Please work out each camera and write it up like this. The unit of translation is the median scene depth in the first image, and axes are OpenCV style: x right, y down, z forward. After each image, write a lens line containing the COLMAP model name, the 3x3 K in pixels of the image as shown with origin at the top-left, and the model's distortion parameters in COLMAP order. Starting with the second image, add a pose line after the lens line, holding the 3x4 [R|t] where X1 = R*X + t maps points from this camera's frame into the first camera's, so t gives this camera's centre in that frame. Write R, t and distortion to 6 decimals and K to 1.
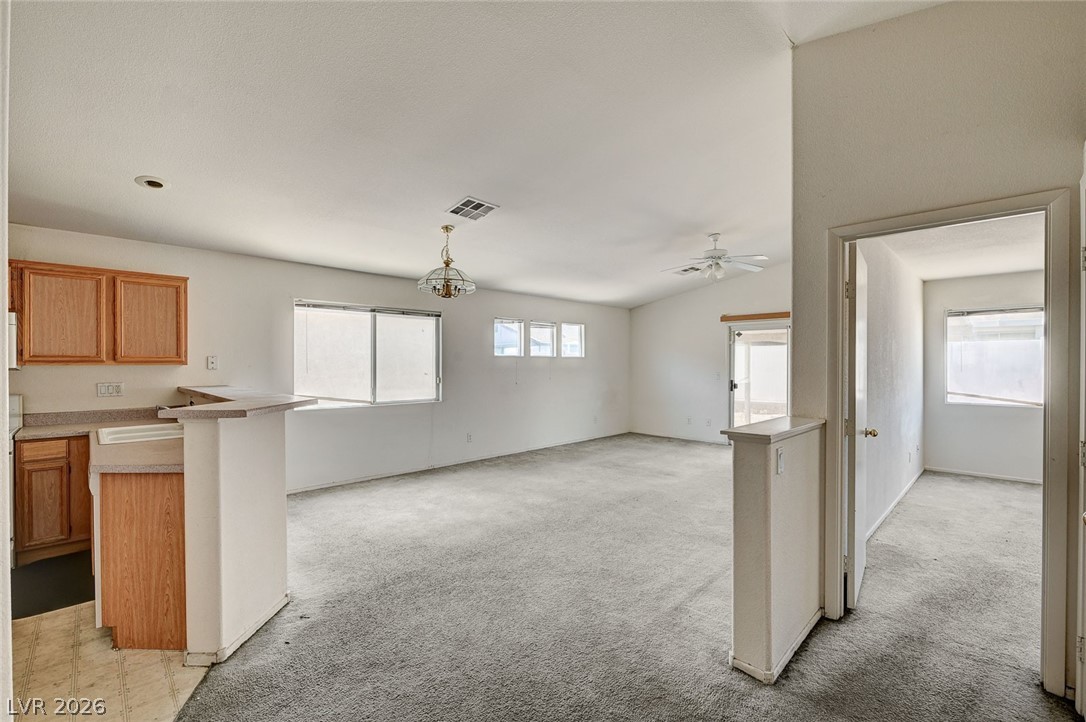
lens RADIAL K [[468.1, 0, 548.3], [0, 468.1, 363.0], [0, 0, 1]] dist [-0.009338, -0.000418]
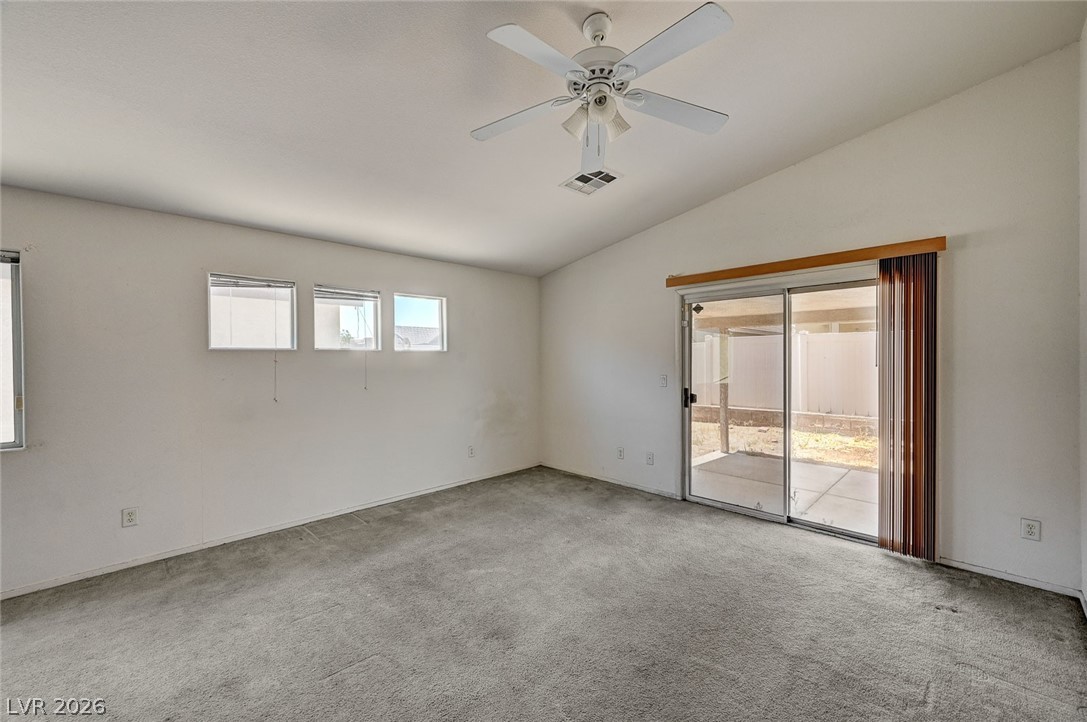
lens RADIAL K [[436.9, 0, 548.0], [0, 436.9, 360.9], [0, 0, 1]] dist [0.007430, 0.000075]
pose [[0.999920, -0.008466, -0.009419, 0.437685], [0.008501, 0.999957, 0.003757, -0.001033], [0.009386, -0.003837, 0.999949, 0.883723]]
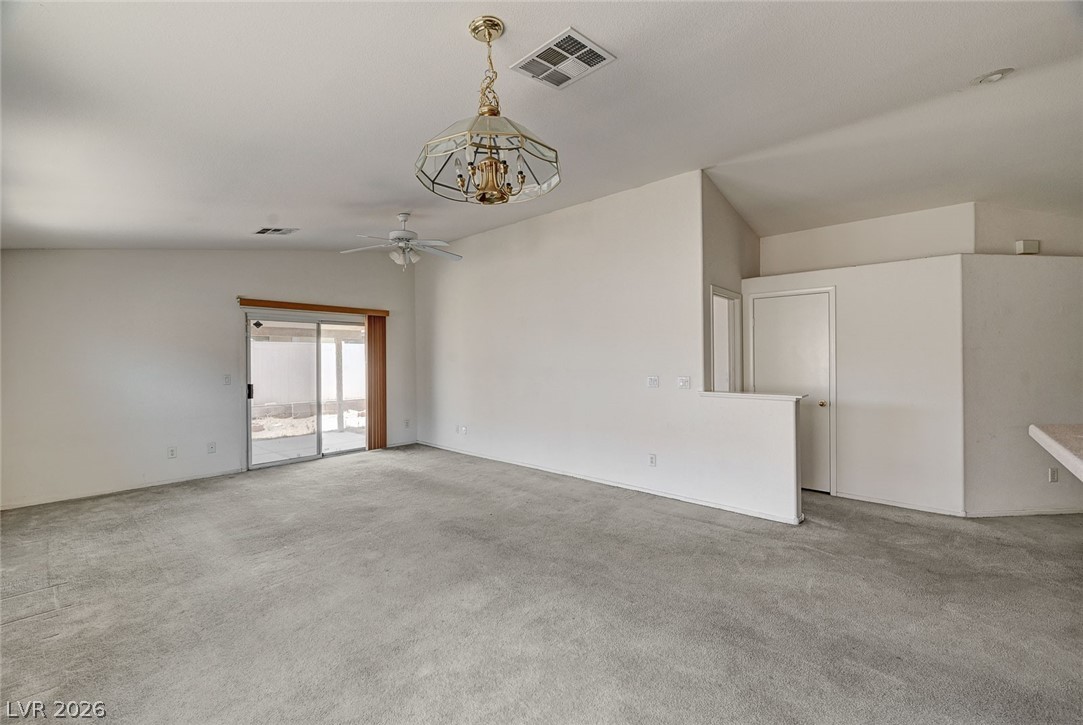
lens RADIAL K [[437.5, 0, 543.6], [0, 437.5, 358.9], [0, 0, 1]] dist [-0.008461, 0.000011]
pose [[-0.049397, -0.001406, 0.998778, -0.656339], [0.007185, 0.999973, 0.001763, -0.004249], [-0.998753, 0.007263, -0.049386, 1.081323]]
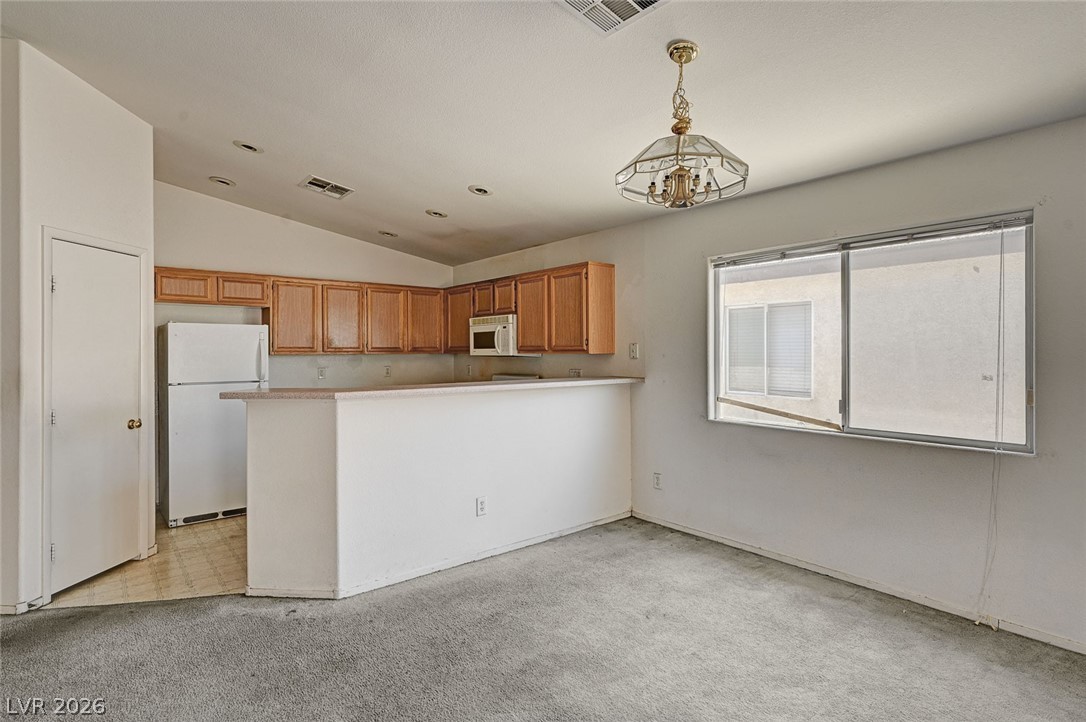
lens RADIAL K [[554.1, 0, 552.2], [0, 554.1, 356.2], [0, 0, 1]] dist [0.005180, 0.002679]
pose [[-0.096295, 0.009474, -0.995308, 0.359779], [0.005316, 0.999945, 0.009003, -0.001383], [0.995339, -0.004424, -0.096340, 1.030078]]
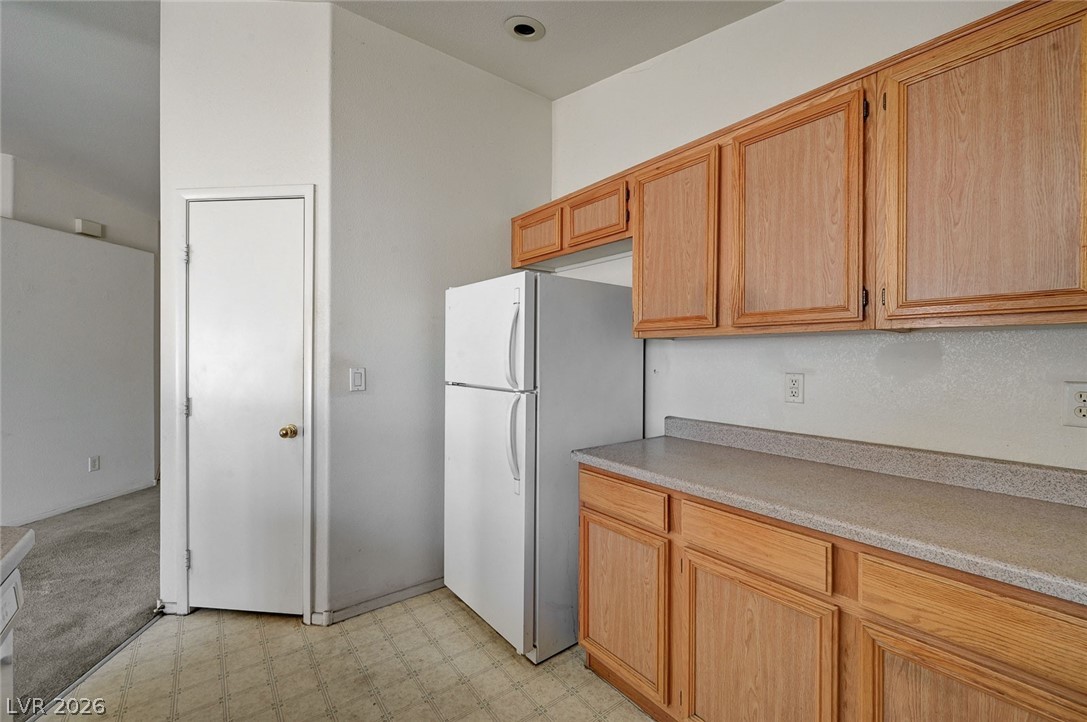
lens RADIAL K [[440.0, 0, 543.3], [0, 440.0, 353.1], [0, 0, 1]] dist [0.001357, -0.000055]
pose [[-0.991286, -0.002228, 0.131708, -0.839665], [-0.002368, 0.999997, -0.000909, 0.021337], [-0.131706, -0.001213, -0.991288, 0.743730]]
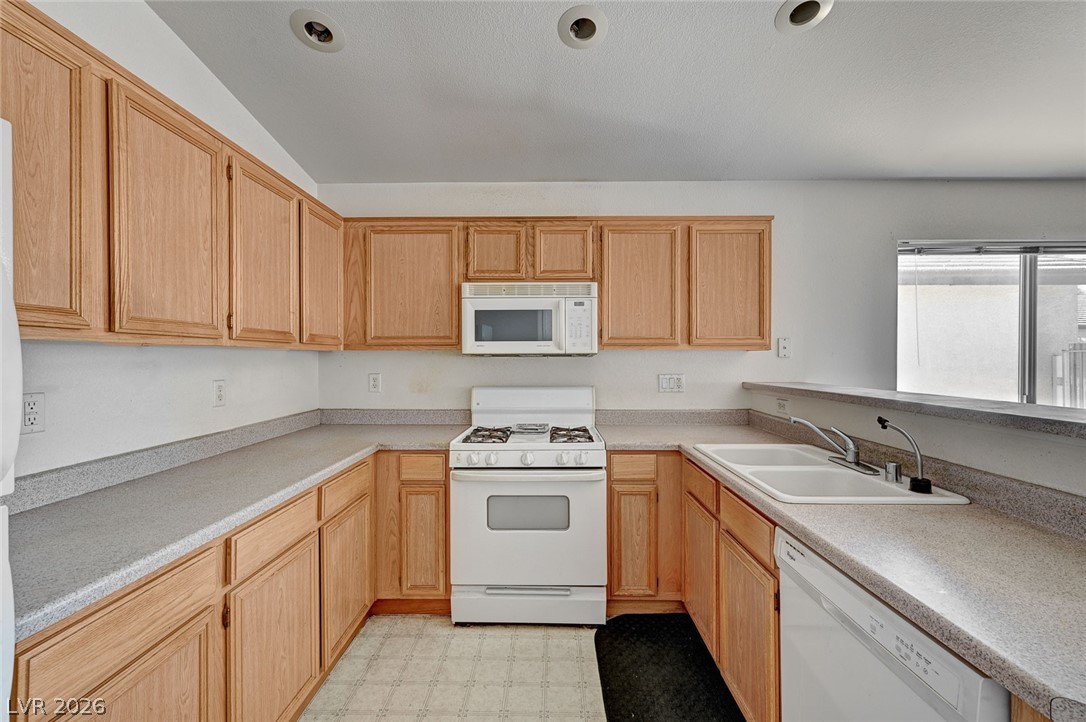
lens RADIAL K [[439.6, 0, 546.0], [0, 439.6, 358.5], [0, 0, 1]] dist [0.001357, -0.000055]
pose [[0.691459, -0.000320, -0.722415, -0.545490], [0.001453, 0.999998, 0.000948, 0.015299], [0.722414, -0.001705, 0.691459, 0.339965]]
